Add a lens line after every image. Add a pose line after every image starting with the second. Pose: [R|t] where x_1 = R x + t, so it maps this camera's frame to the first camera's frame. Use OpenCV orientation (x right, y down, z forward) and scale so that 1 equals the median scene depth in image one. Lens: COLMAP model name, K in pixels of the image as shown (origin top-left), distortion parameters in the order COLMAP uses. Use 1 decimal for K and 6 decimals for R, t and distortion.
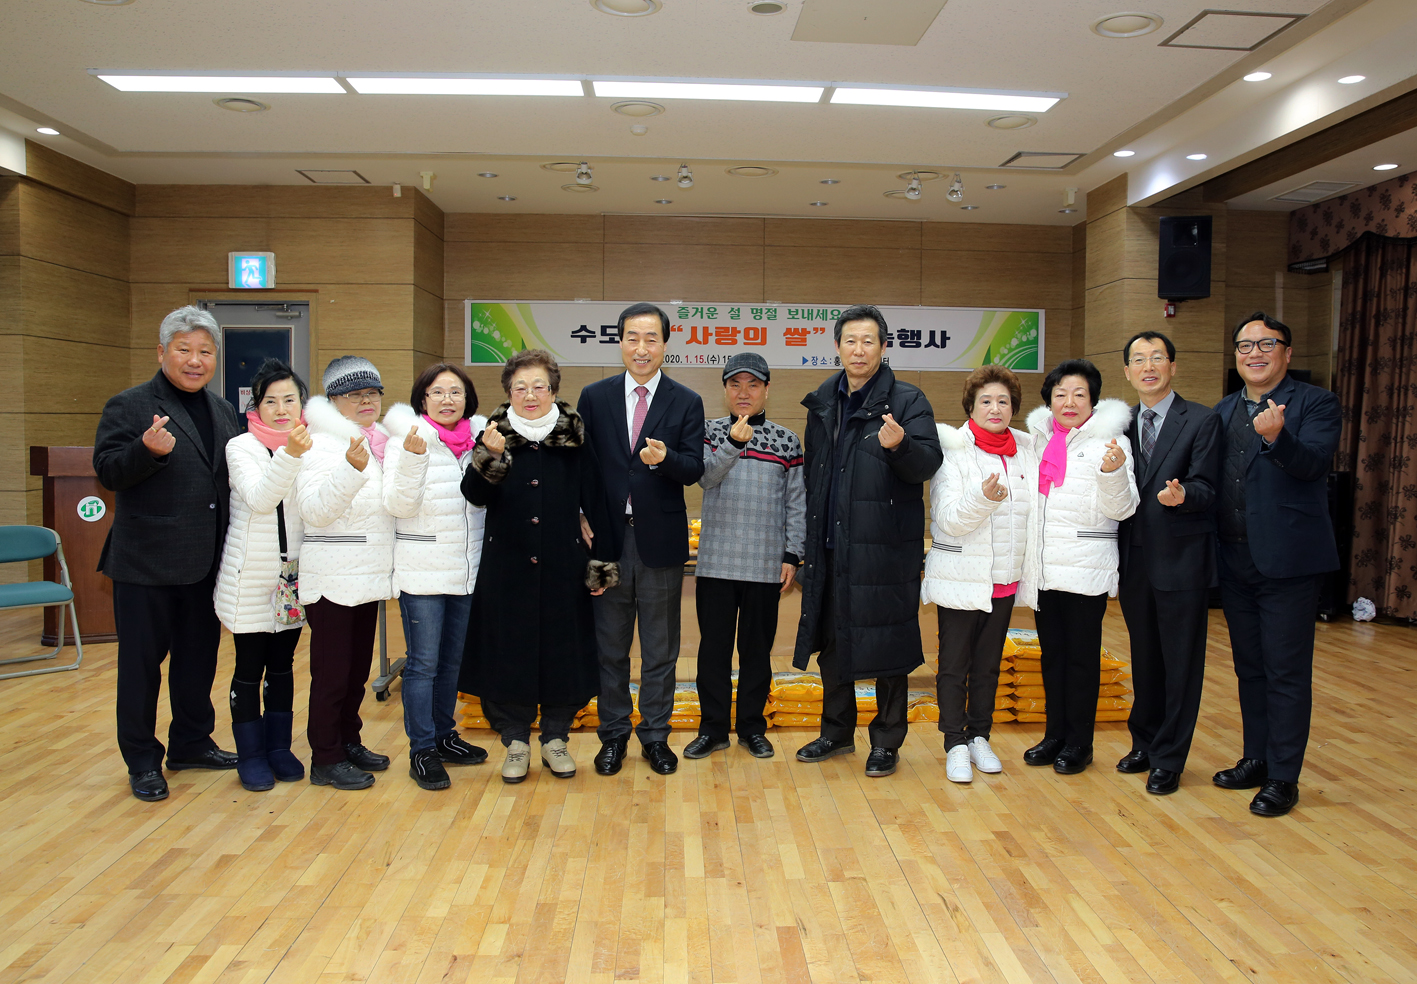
lens RADIAL K [[1183.1, 0, 708.5], [0, 1183.1, 492.0], [0, 0, 1]] dist [-0.073356, 0.000928]
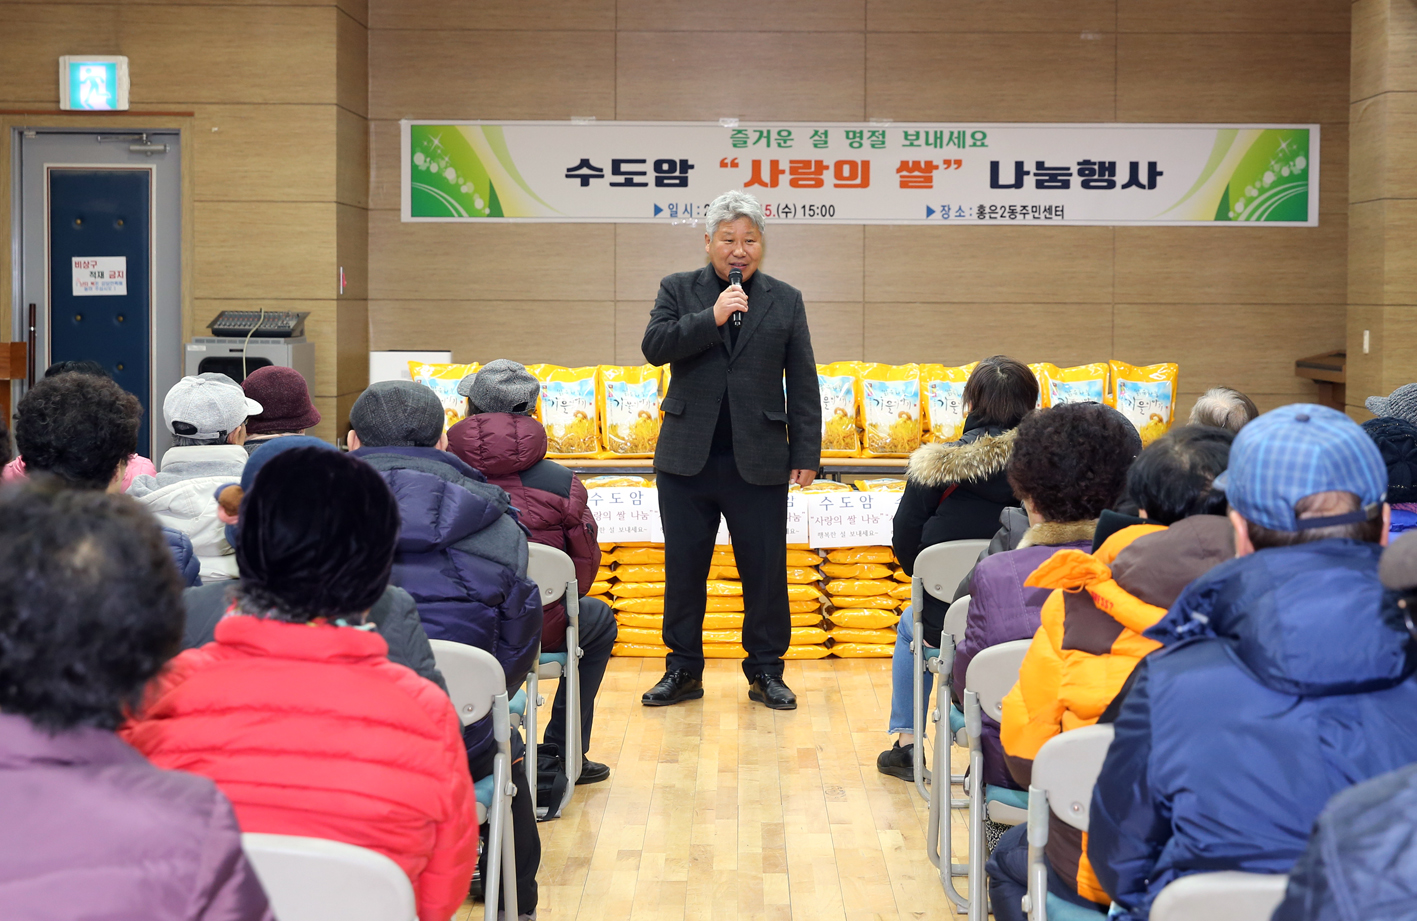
lens RADIAL K [[2533.2, 0, 712.5], [0, 2533.2, 386.5], [0, 0, 1]] dist [0.159676, 0.057061]
pose [[0.999158, -0.002106, -0.040968, 0.020239], [0.000962, 0.999610, -0.027926, 0.021813], [0.041011, 0.027863, 0.998770, -0.376944]]
